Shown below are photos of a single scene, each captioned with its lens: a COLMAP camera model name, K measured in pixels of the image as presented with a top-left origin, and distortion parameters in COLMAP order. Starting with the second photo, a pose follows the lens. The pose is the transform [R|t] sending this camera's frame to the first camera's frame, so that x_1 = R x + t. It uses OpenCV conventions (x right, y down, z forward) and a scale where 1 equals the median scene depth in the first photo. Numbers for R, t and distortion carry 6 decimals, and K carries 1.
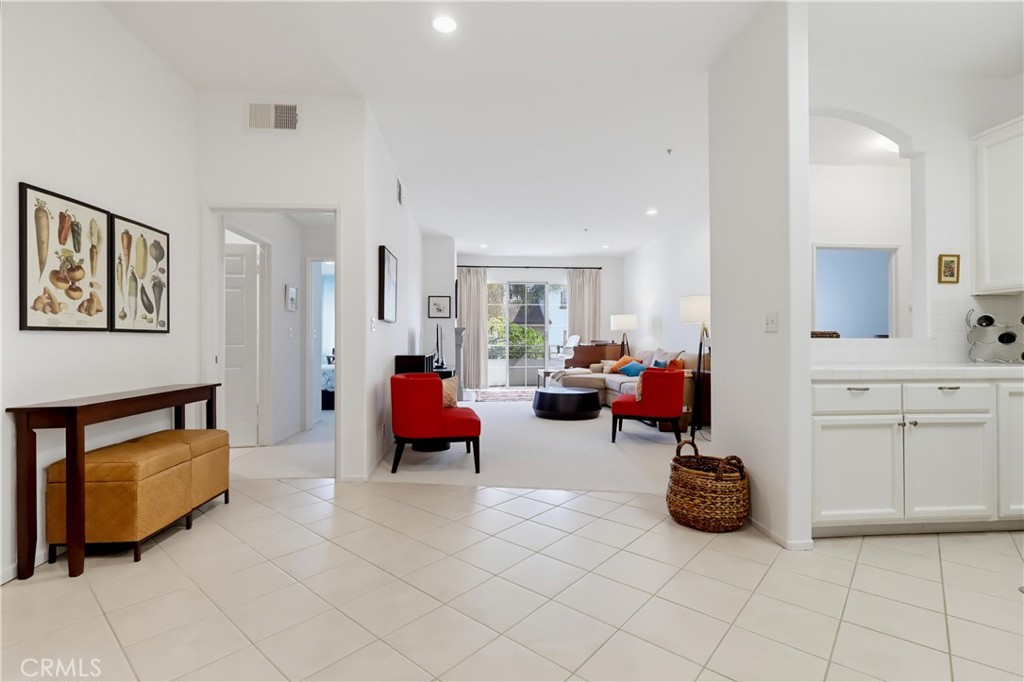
lens RADIAL K [[477.7, 0, 511.2], [0, 477.7, 337.2], [0, 0, 1]] dist [-0.006761, 0.001544]
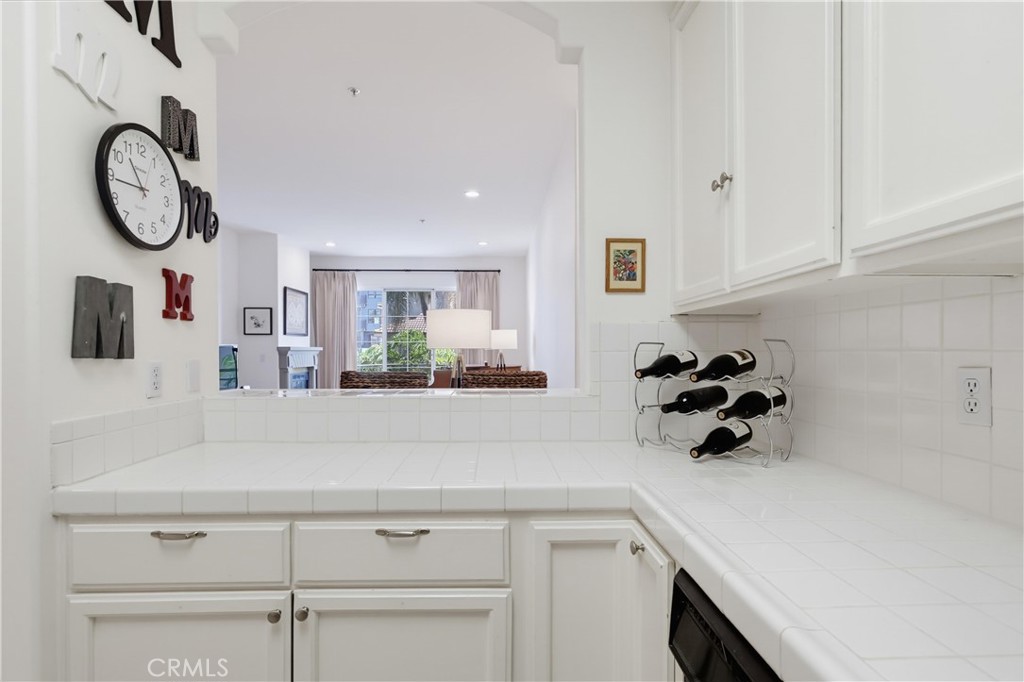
lens RADIAL K [[523.0, 0, 512.3], [0, 523.0, 346.7], [0, 0, 1]] dist [-0.004871, -0.000878]
pose [[0.998905, 0.000196, -0.046783, 0.820252], [-0.000284, 0.999998, -0.001873, -0.051094], [0.046783, 0.001884, 0.998903, 0.406501]]
